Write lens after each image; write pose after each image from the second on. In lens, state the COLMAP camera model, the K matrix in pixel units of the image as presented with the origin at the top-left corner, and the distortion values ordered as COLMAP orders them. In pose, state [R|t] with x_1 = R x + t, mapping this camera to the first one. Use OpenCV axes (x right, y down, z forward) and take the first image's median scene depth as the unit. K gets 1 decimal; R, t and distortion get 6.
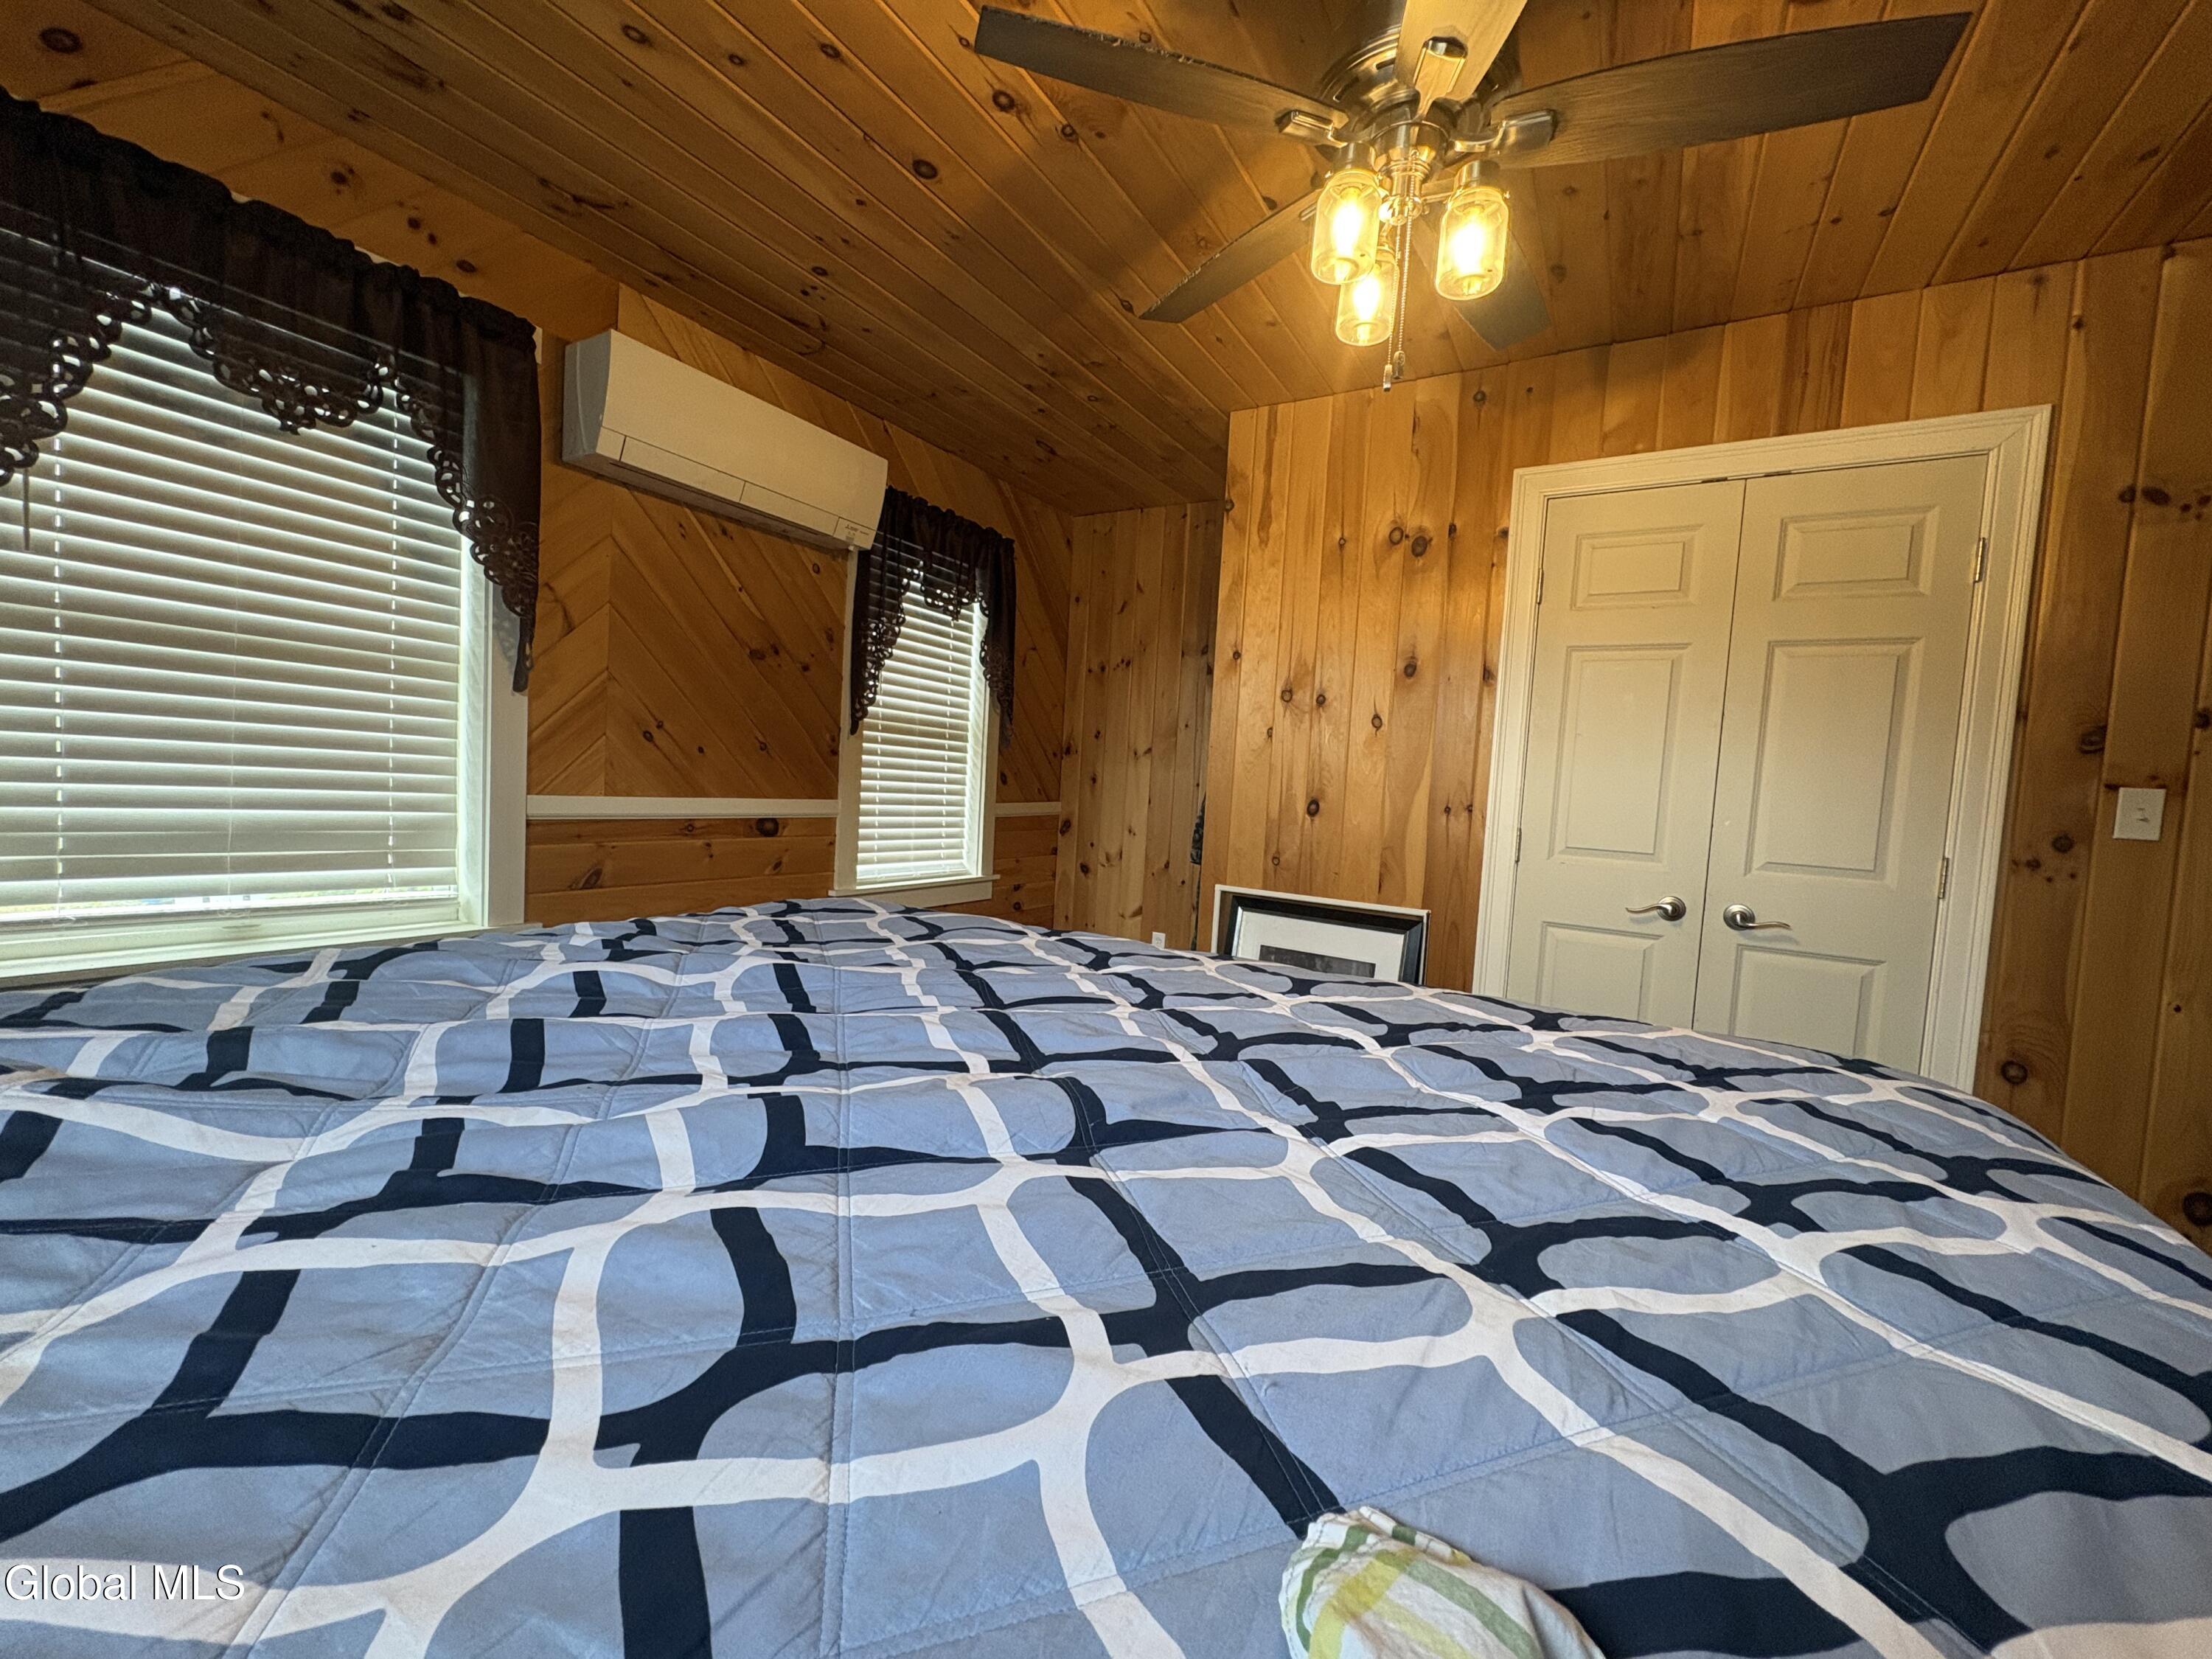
lens RADIAL K [[878.0, 0, 1106.8], [0, 878.0, 827.8], [0, 0, 1]] dist [-0.001376, 0.000774]
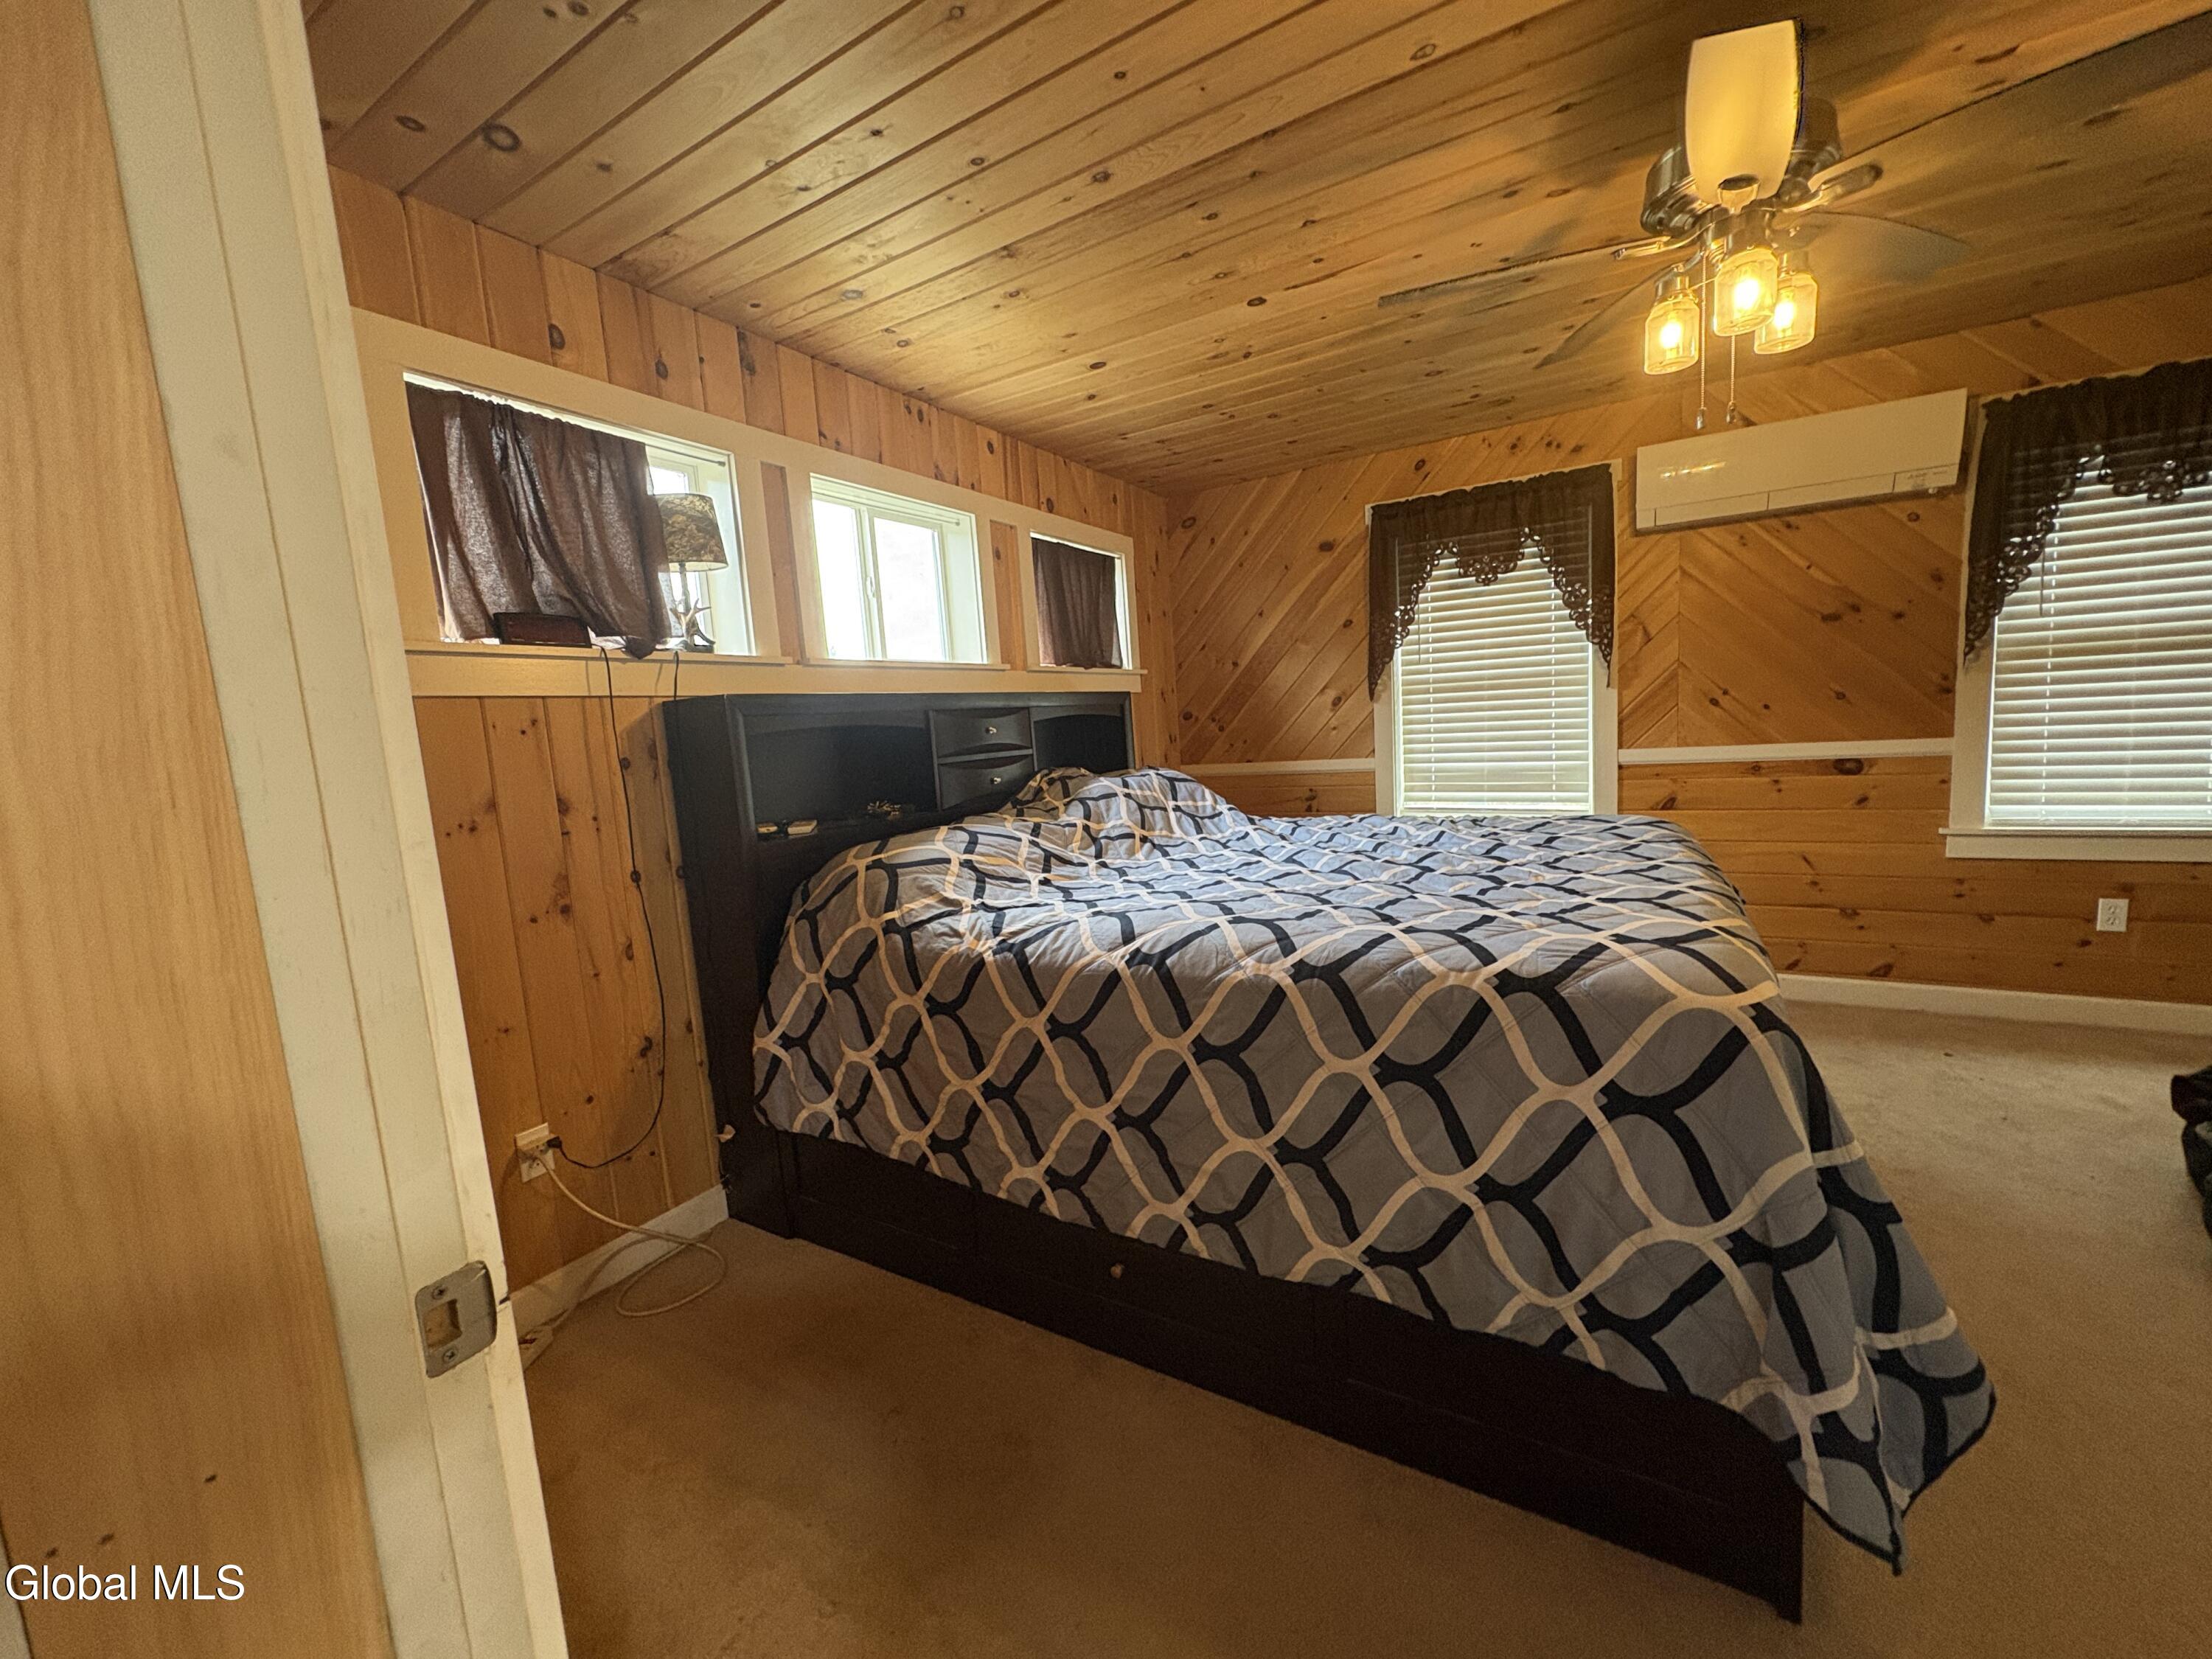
lens RADIAL K [[878.0, 0, 1102.9], [0, 878.0, 831.9], [0, 0, 1]] dist [-0.001376, 0.000774]
pose [[-0.002503, 0.057738, -0.998329, 0.847987], [0.006995, 0.998308, 0.057719, 0.012916], [0.999972, -0.006839, -0.002903, 0.041487]]
